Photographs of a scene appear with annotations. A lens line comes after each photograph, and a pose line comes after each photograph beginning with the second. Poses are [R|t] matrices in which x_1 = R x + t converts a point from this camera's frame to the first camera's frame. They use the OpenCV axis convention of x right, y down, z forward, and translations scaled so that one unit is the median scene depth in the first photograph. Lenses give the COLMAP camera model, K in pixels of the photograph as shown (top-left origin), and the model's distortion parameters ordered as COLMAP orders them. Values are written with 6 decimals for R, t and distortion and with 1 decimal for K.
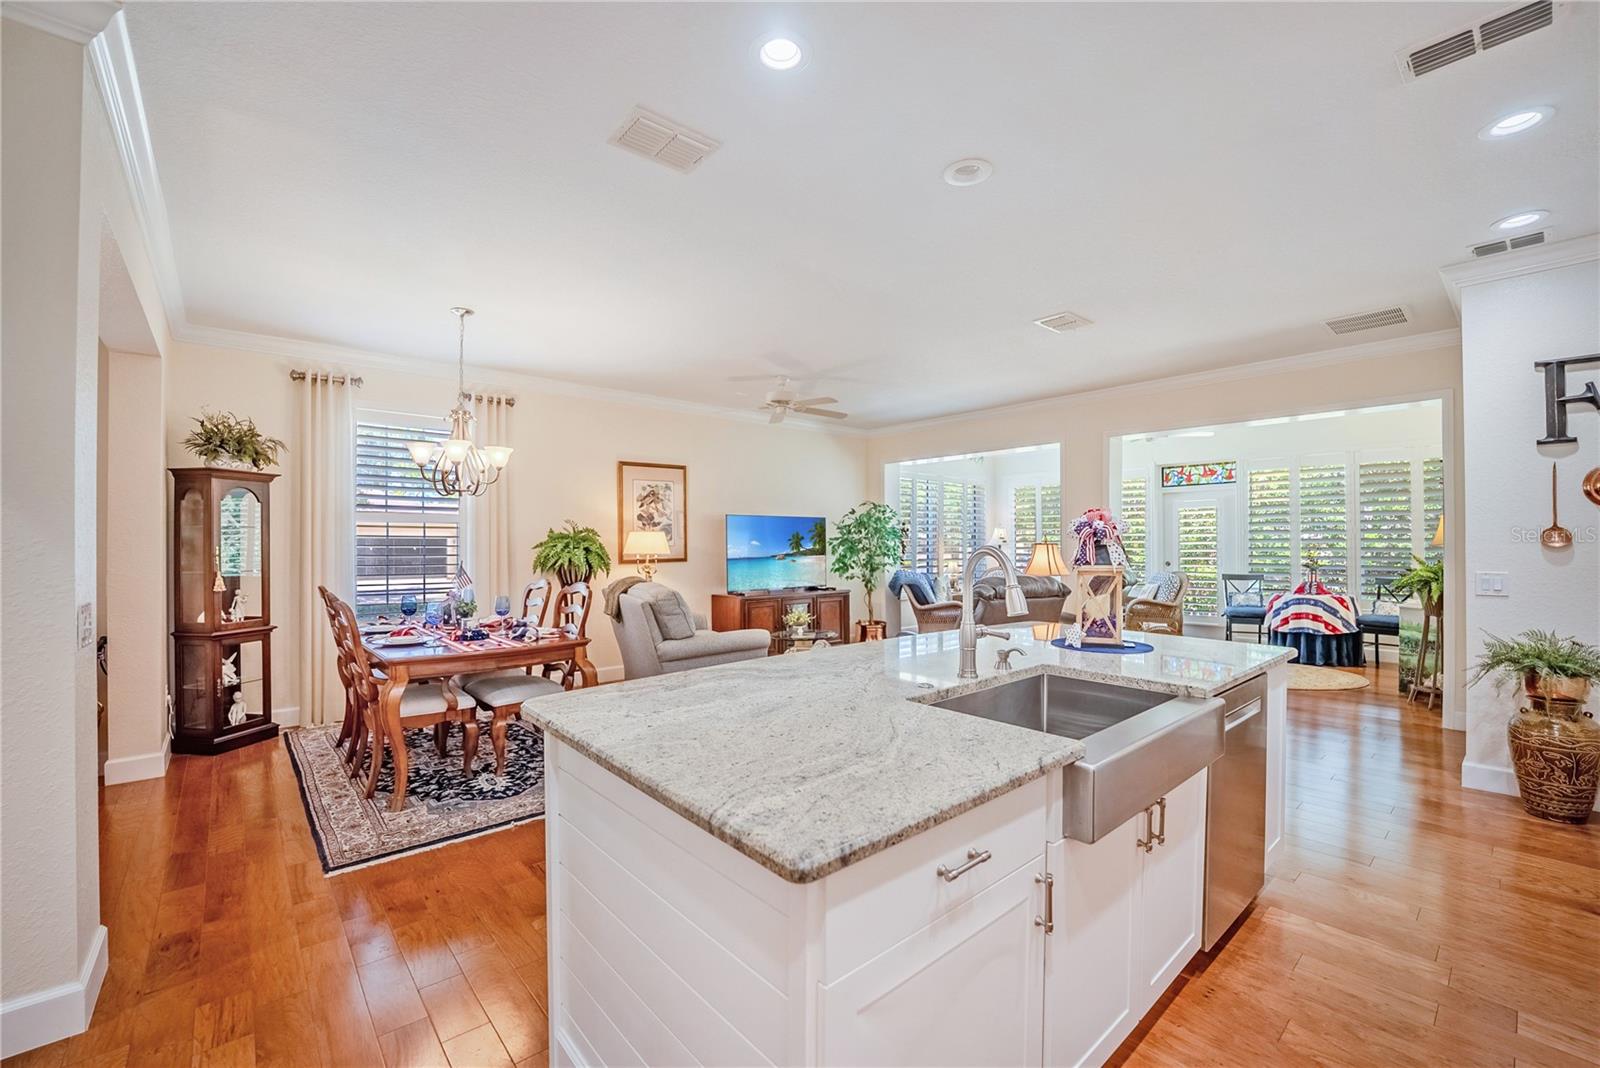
lens RADIAL K [[673.5, 0, 799.6], [0, 673.5, 536.8], [0, 0, 1]] dist [-0.027571, 0.003513]
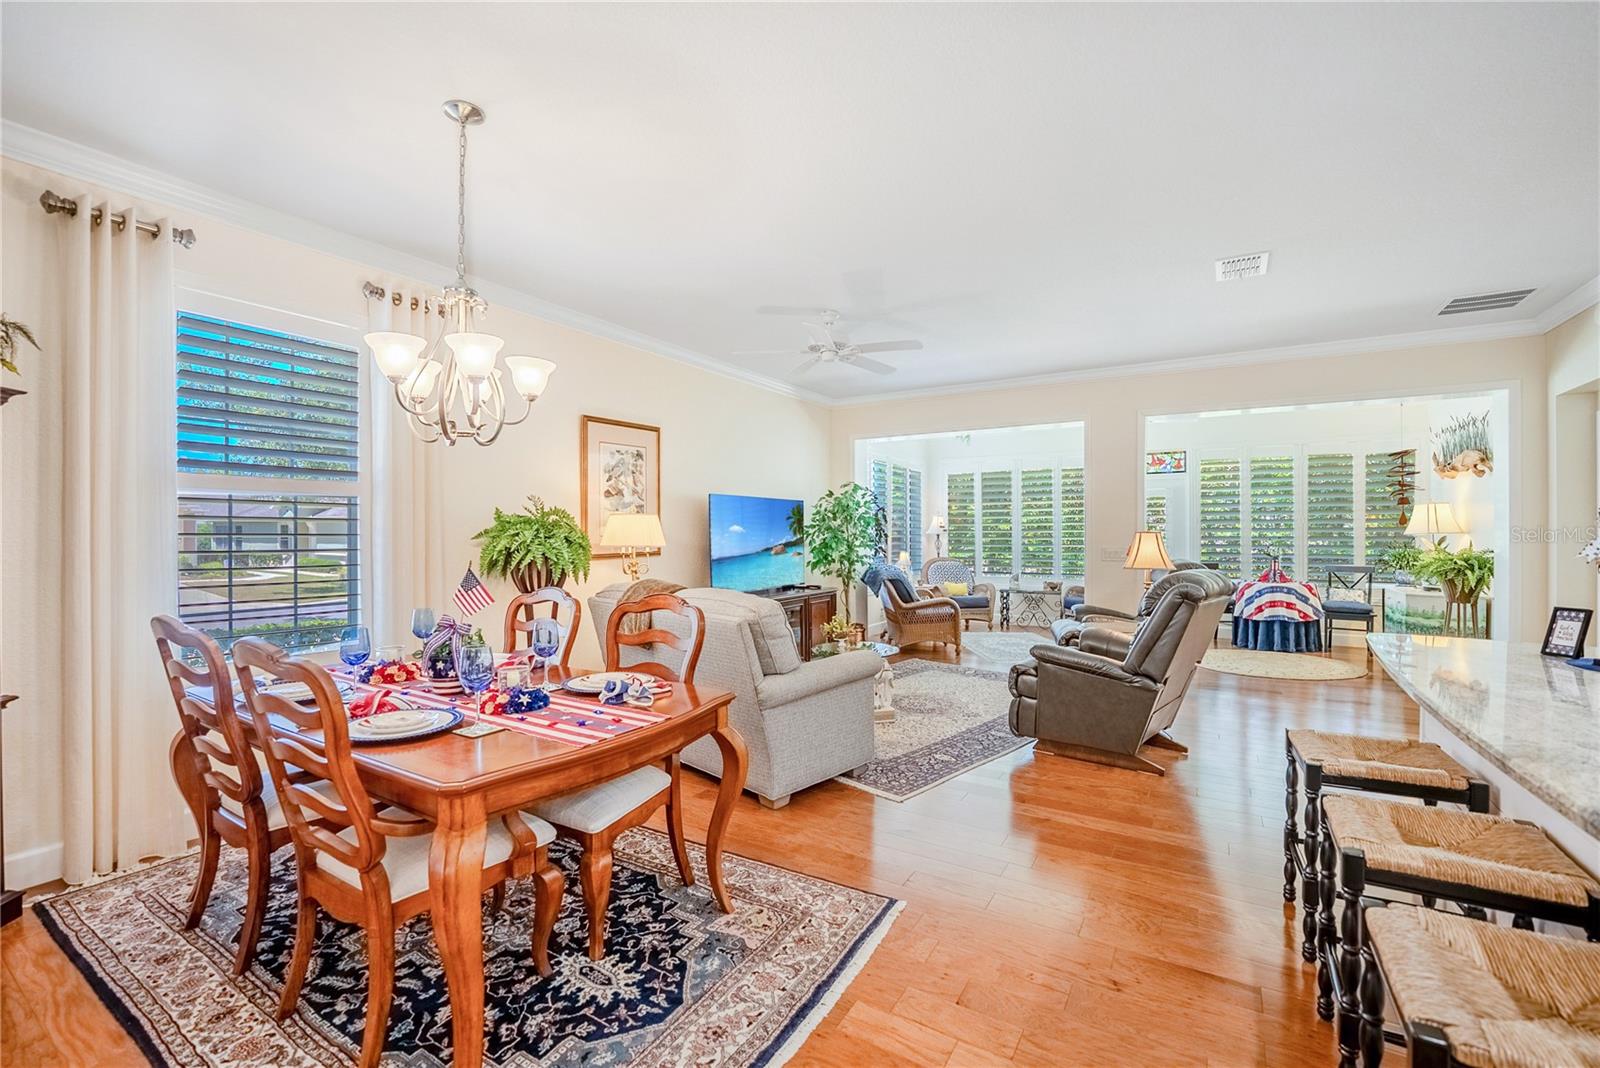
lens RADIAL K [[673.5, 0, 795.3], [0, 673.5, 538.3], [0, 0, 1]] dist [-0.027571, 0.003513]
pose [[0.959061, -0.000975, 0.283197, -0.245273], [-0.003712, 0.999865, 0.016011, 0.005180], [-0.283175, -0.016407, 0.958928, 0.242182]]
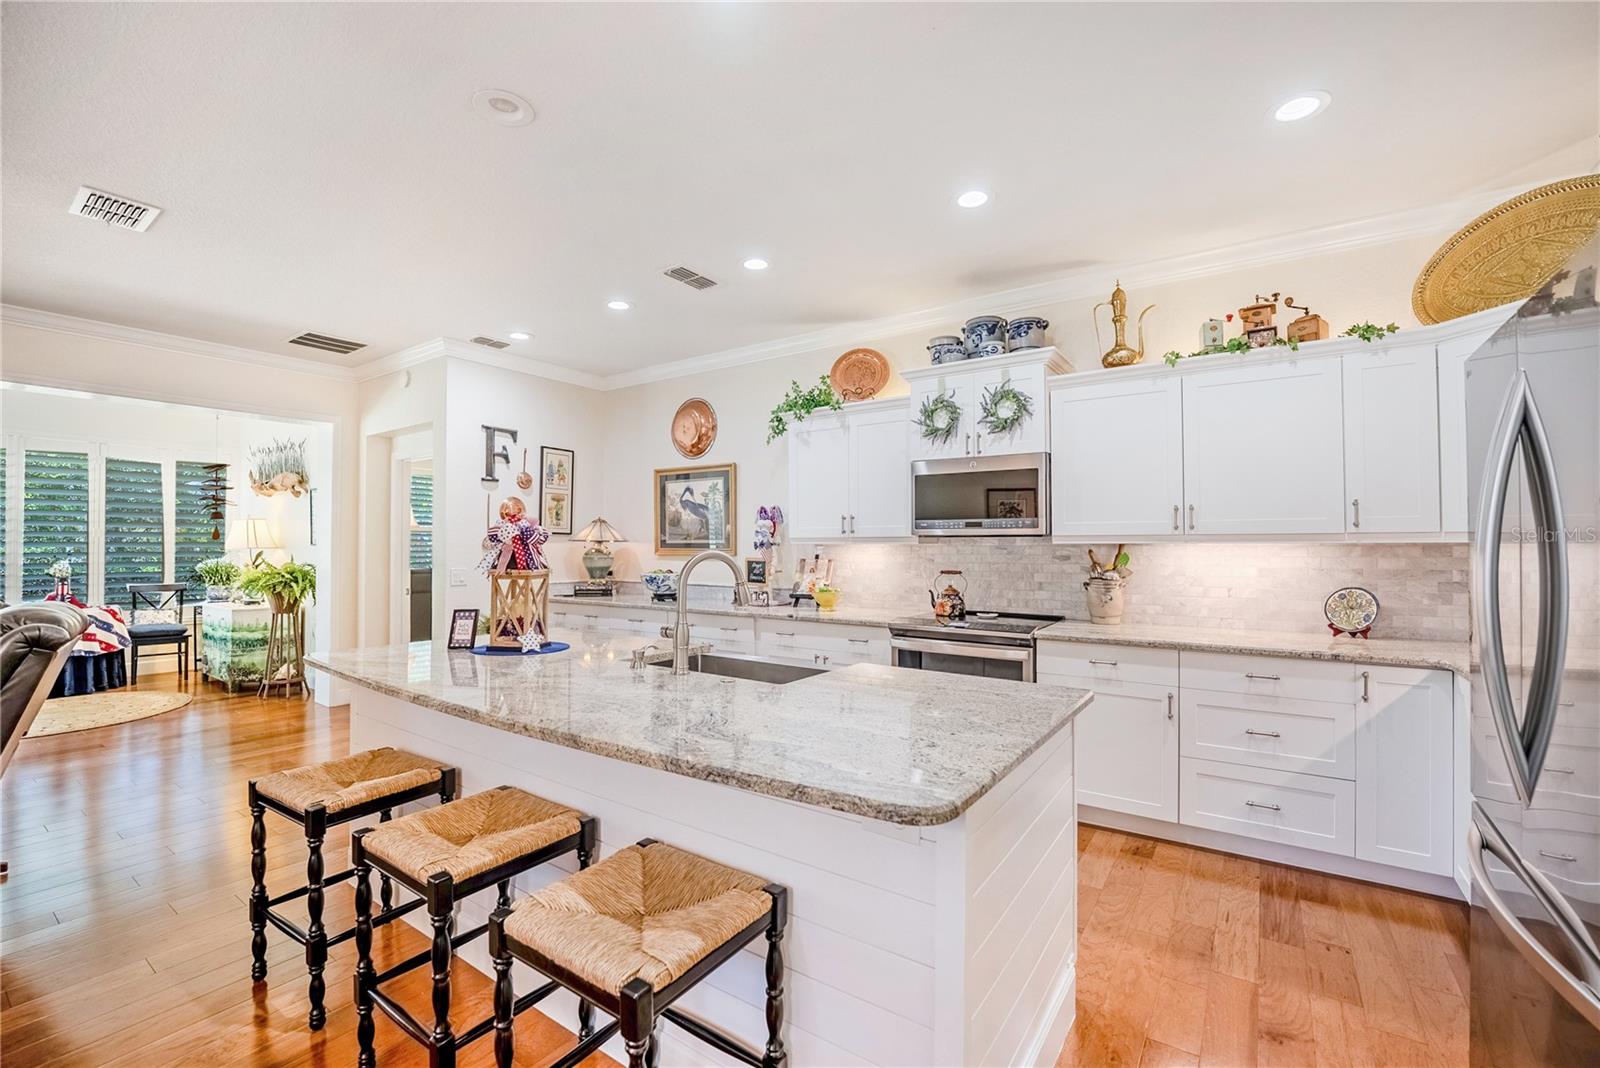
lens RADIAL K [[673.5, 0, 804.6], [0, 673.5, 533.7], [0, 0, 1]] dist [-0.027571, 0.003513]
pose [[-0.241410, 0.019803, 0.970221, -0.252439], [-0.008033, 0.999717, -0.022404, 0.003318], [-0.970390, -0.013203, -0.241183, 0.326164]]
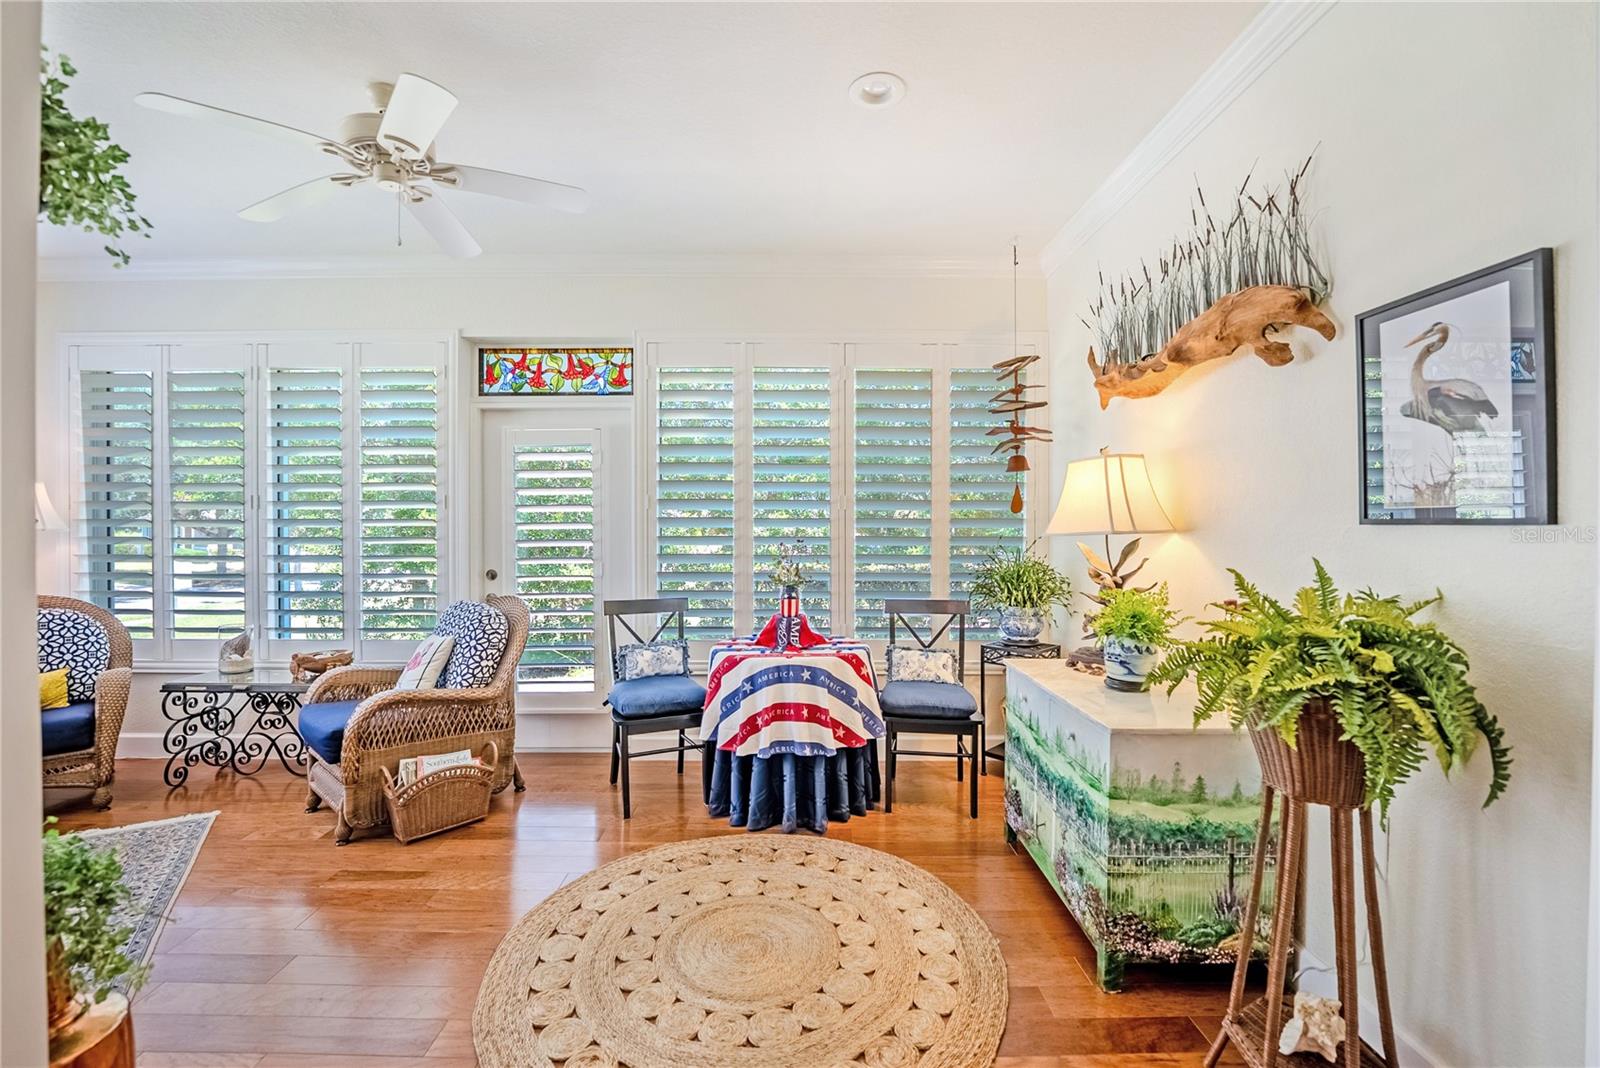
lens RADIAL K [[673.5, 0, 795.6], [0, 673.5, 533.8], [0, 0, 1]] dist [-0.027571, 0.003513]
pose [[0.657444, -0.003856, 0.753494, 0.474279], [-0.011176, 0.999827, 0.014869, 0.007127], [-0.753421, -0.018197, 0.657287, 0.758643]]
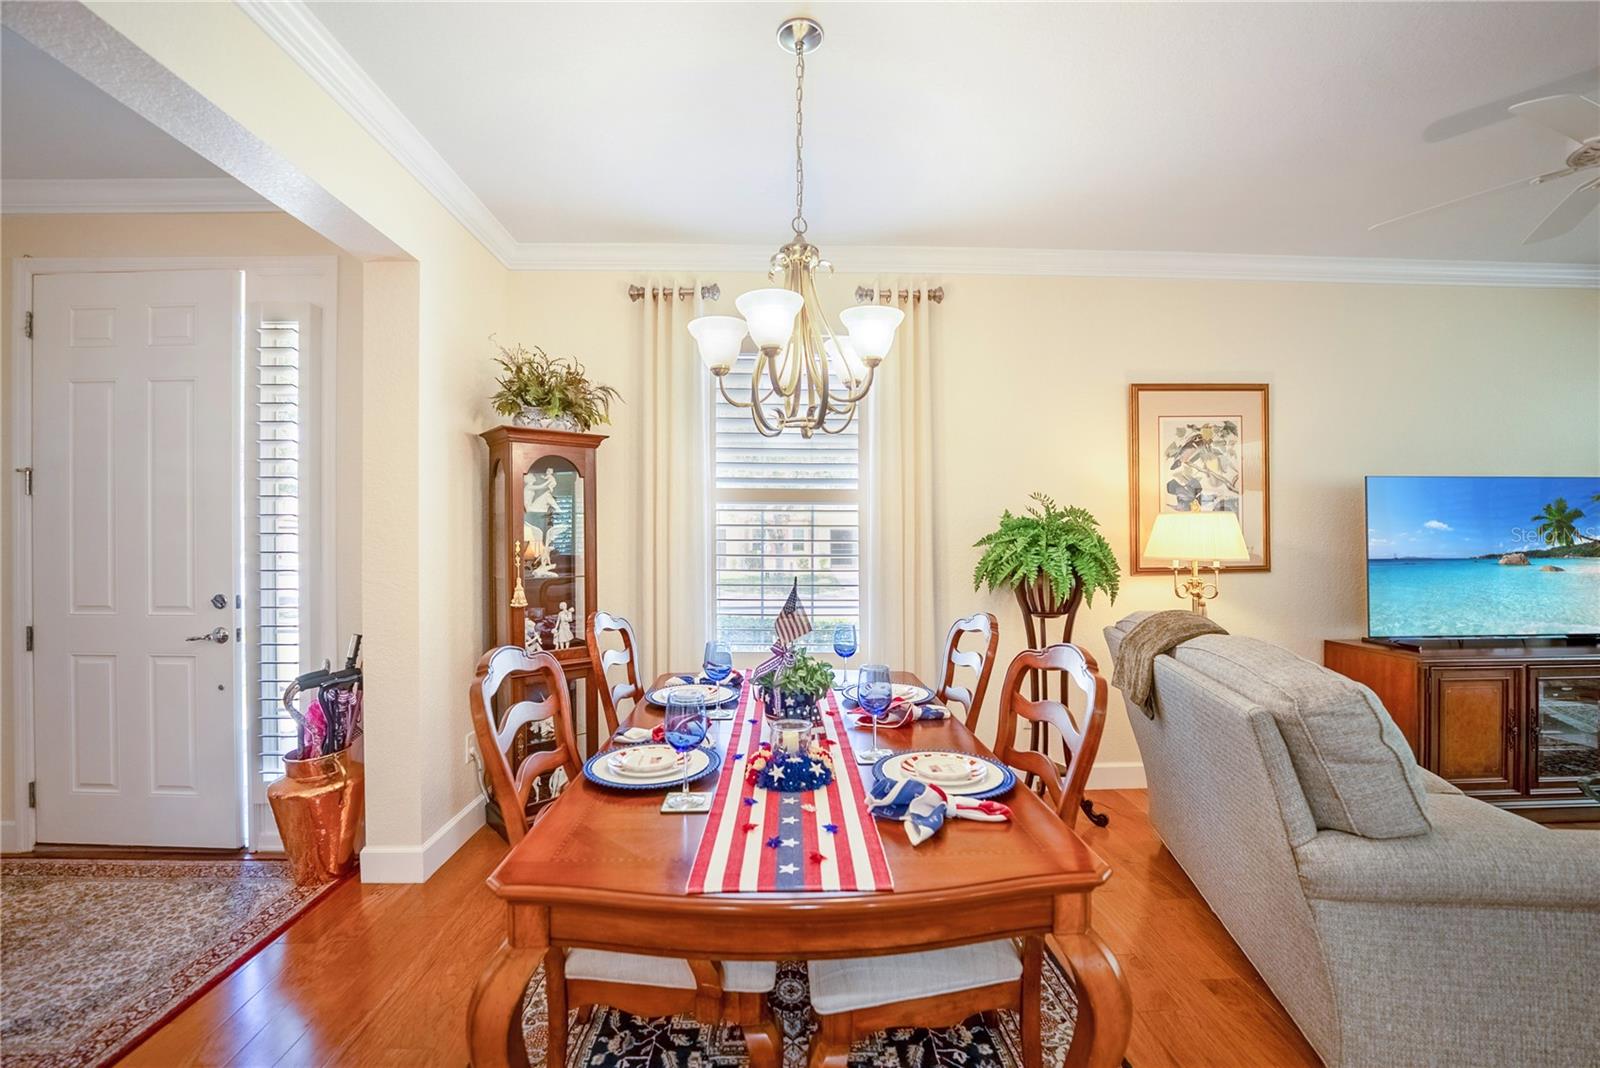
lens RADIAL K [[673.5, 0, 792.8], [0, 673.5, 532.3], [0, 0, 1]] dist [-0.027571, 0.003513]
pose [[0.775808, -0.001998, -0.630966, -0.135530], [0.005063, 0.999983, 0.003059, 0.003353], [0.630949, -0.005568, 0.775804, 0.395437]]
